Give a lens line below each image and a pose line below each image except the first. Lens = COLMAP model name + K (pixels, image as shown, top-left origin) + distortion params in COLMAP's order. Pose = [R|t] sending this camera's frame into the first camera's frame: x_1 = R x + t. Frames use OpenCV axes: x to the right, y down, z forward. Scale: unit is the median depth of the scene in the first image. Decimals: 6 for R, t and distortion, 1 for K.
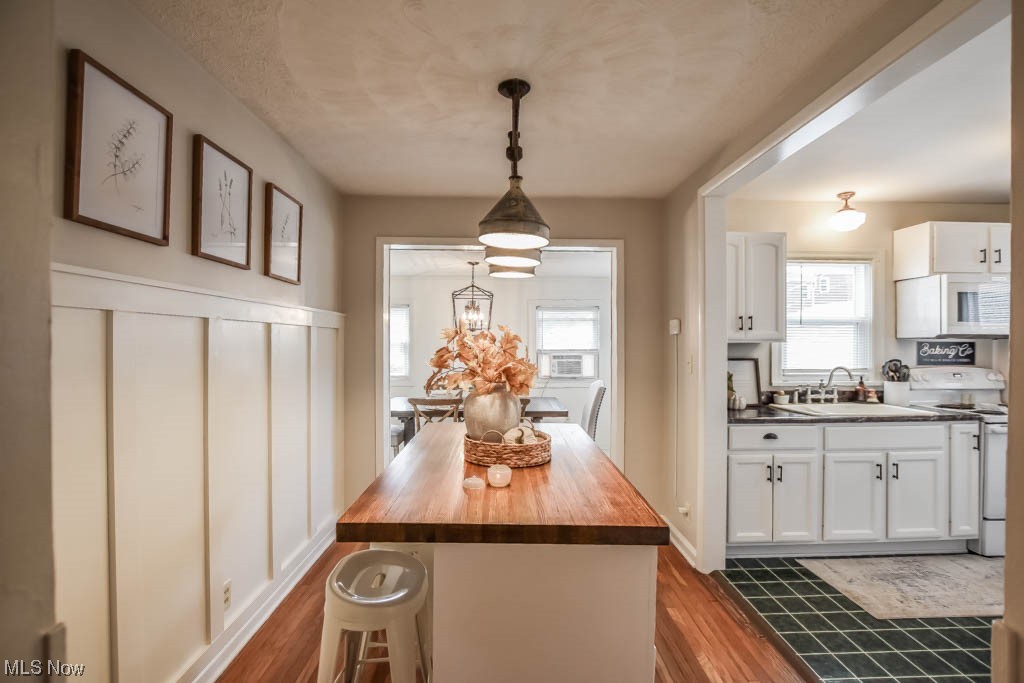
lens RADIAL K [[460.0, 0, 512.0], [0, 460.0, 341.5], [0, 0, 1]] dist [-0.029861, 0.000778]
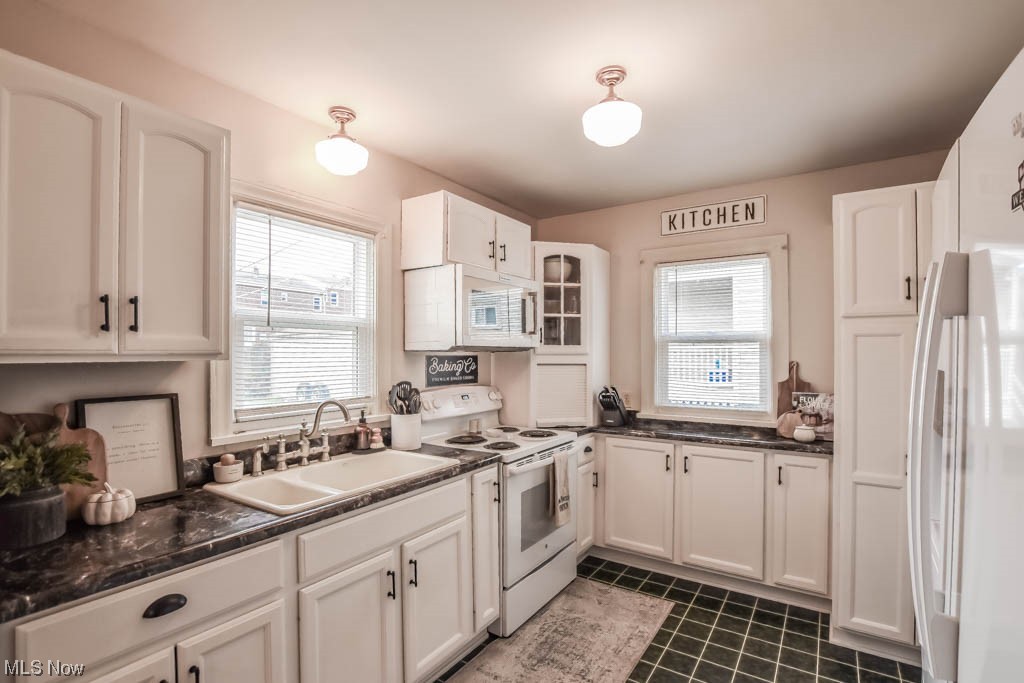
lens RADIAL K [[489.0, 0, 507.8], [0, 489.0, 353.1], [0, 0, 1]] dist [-0.002303, 0.000128]
pose [[0.582470, -0.002313, 0.812849, 0.331166], [0.000840, 0.999997, 0.002244, -0.005626], [-0.812851, -0.000624, 0.582471, 0.430449]]
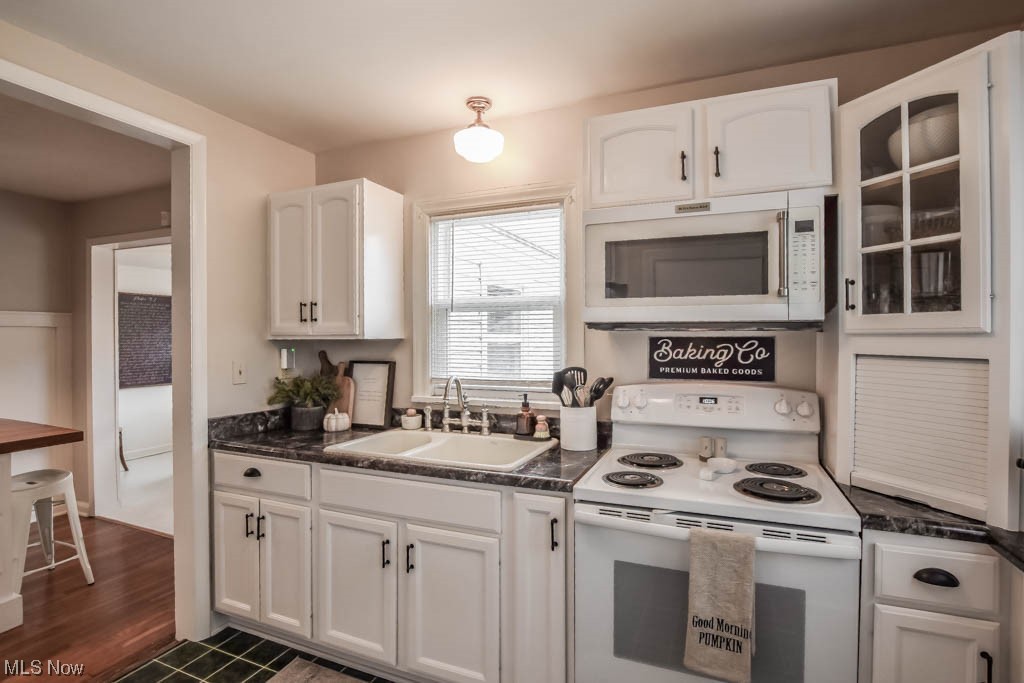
lens RADIAL K [[480.2, 0, 525.4], [0, 480.2, 340.4], [0, 0, 1]] dist [-0.014171, 0.000966]
pose [[0.917693, -0.001463, -0.397289, 1.036155], [0.006175, 0.999925, 0.010580, -0.002096], [0.397243, -0.012162, 0.917633, 0.405604]]
